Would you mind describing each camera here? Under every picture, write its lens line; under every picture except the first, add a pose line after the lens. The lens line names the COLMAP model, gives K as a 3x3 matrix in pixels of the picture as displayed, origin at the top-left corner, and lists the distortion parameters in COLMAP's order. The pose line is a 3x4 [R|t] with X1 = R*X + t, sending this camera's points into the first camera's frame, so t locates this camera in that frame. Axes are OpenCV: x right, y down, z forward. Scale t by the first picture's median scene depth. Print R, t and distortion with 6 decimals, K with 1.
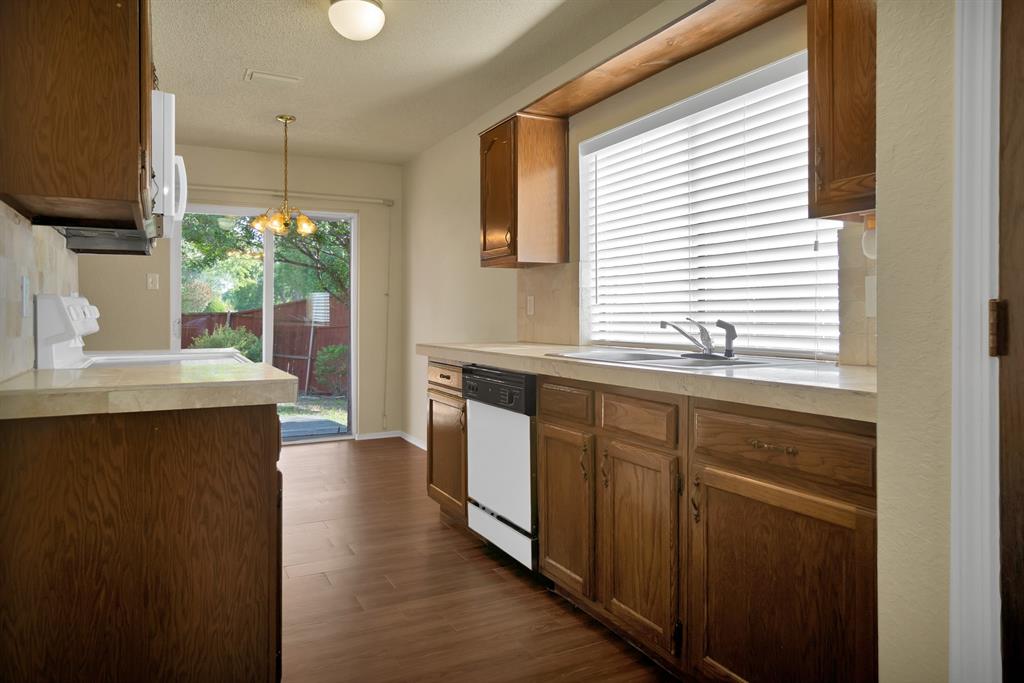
lens RADIAL K [[717.2, 0, 512.0], [0, 717.2, 307.6], [0, 0, 1]] dist [-0.002692, -0.001158]
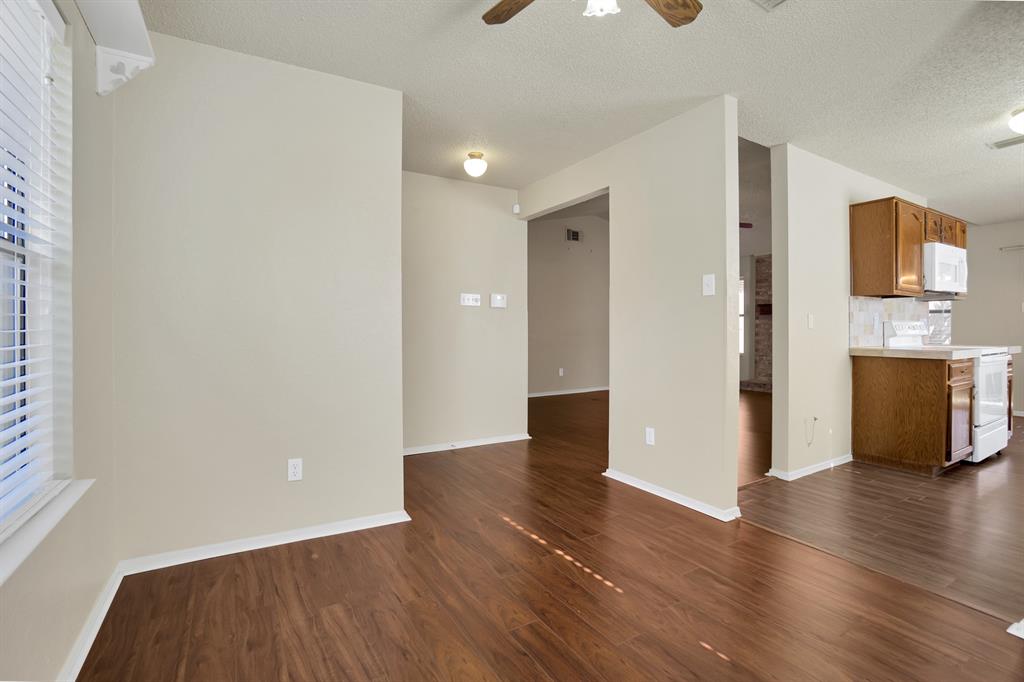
lens RADIAL K [[466.9, 0, 500.2], [0, 466.9, 332.6], [0, 0, 1]] dist [-0.062004, 0.014545]
pose [[0.067523, 0.011896, -0.997647, 1.328783], [0.006141, 0.999905, 0.012338, -0.005703], [0.997699, -0.006960, 0.067443, -0.890258]]
